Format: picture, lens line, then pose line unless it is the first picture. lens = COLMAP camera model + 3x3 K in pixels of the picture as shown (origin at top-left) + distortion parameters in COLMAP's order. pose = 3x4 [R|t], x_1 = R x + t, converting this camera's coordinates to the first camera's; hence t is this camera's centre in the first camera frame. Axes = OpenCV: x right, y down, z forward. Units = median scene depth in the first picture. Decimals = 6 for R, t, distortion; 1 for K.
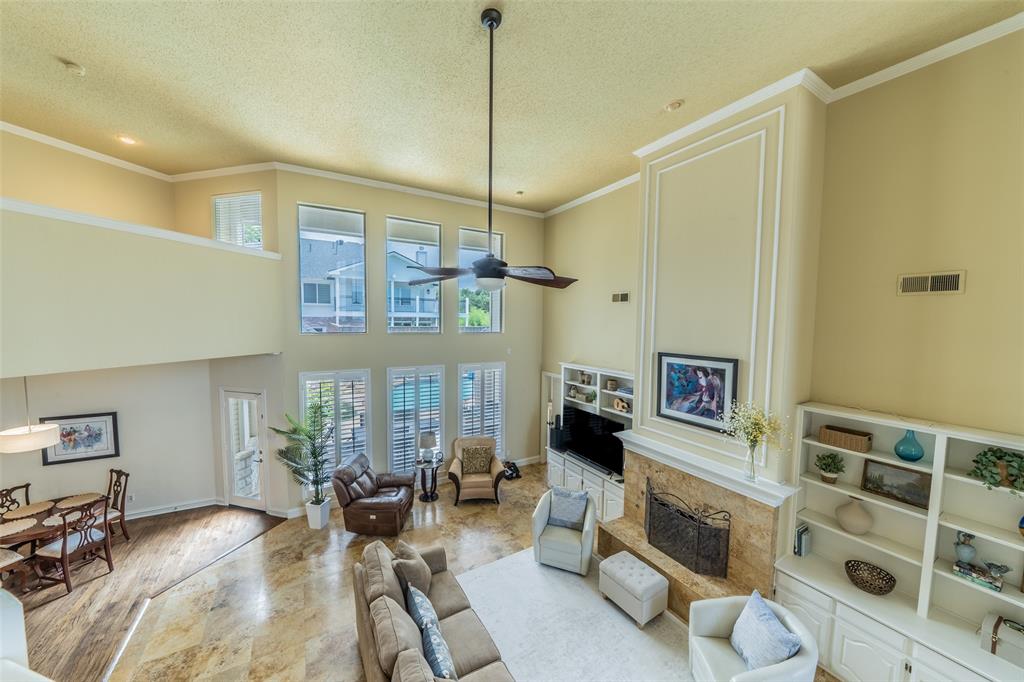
lens RADIAL K [[360.0, 0, 512.0], [0, 360.0, 341.0], [0, 0, 1]] dist [-0.000786, -0.000084]
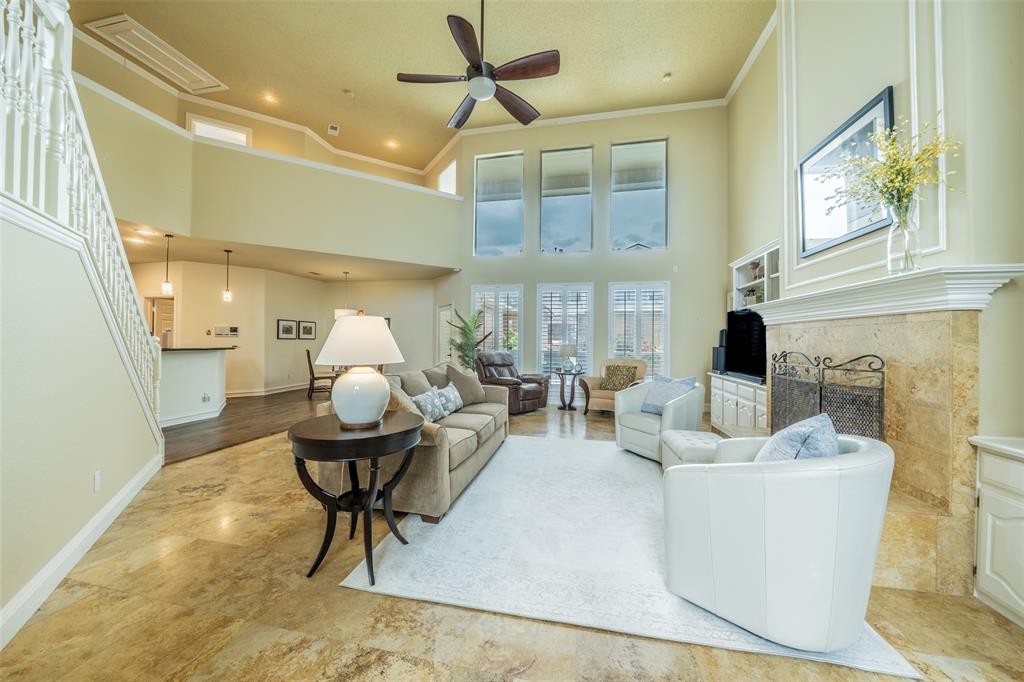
lens RADIAL K [[372.5, 0, 512.0], [0, 372.5, 341.0], [0, 0, 1]] dist [-0.001466, -0.000118]
pose [[0.734757, -0.016125, -0.678139, 0.431428], [-0.037122, 0.997263, -0.063935, 0.382319], [0.677314, 0.072150, 0.732148, 0.151182]]
